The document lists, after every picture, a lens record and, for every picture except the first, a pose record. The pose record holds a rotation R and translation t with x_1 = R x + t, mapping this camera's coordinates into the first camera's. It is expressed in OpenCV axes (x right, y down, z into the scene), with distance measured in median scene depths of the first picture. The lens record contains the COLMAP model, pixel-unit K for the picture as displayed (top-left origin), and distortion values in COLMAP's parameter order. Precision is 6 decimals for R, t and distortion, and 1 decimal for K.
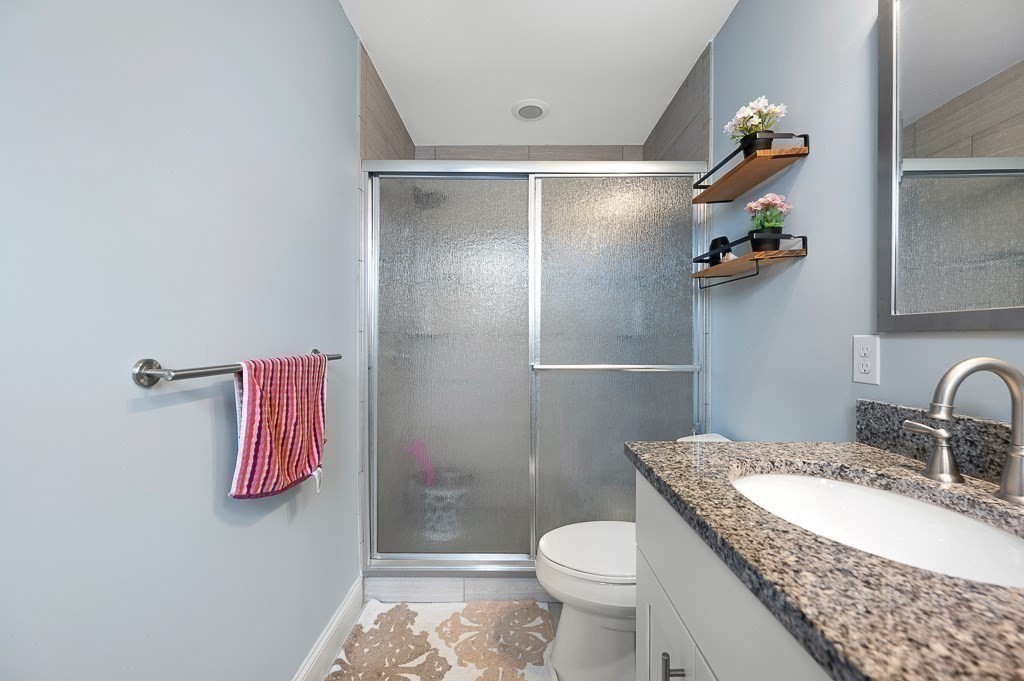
lens RADIAL K [[407.2, 0, 512.7], [0, 407.2, 342.3], [0, 0, 1]] dist [-0.000713, -0.000150]
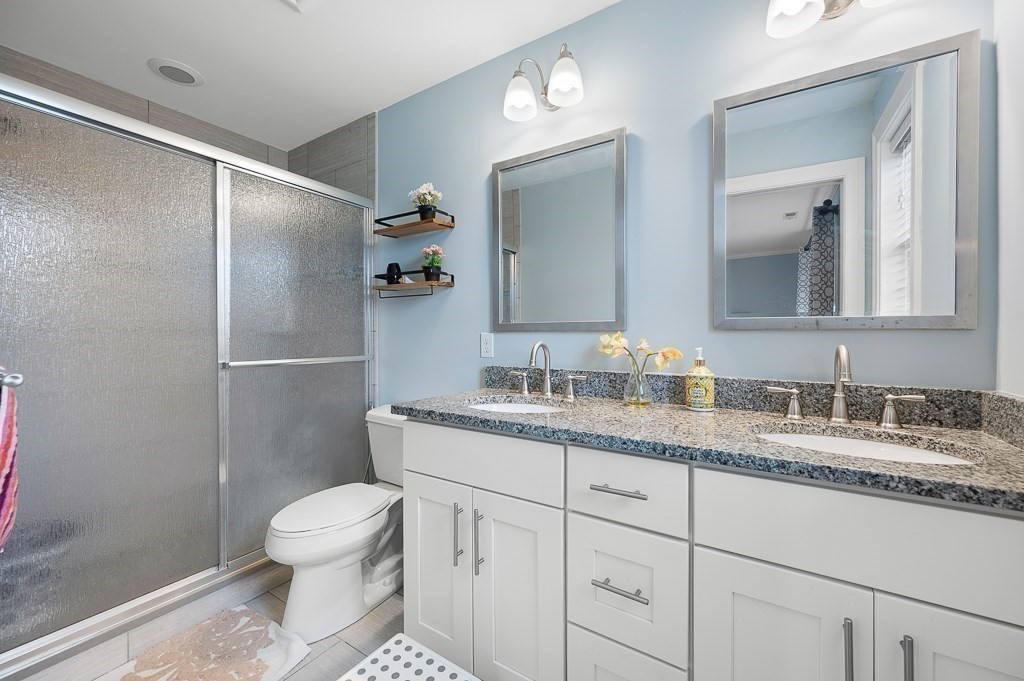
lens RADIAL K [[407.2, 0, 519.5], [0, 407.2, 334.5], [0, 0, 1]] dist [-0.000713, -0.000150]
pose [[0.525017, 0.001067, 0.851091, -0.565234], [0.009840, 0.999925, -0.007324, 0.004713], [-0.851035, 0.012220, 0.524967, -0.128519]]
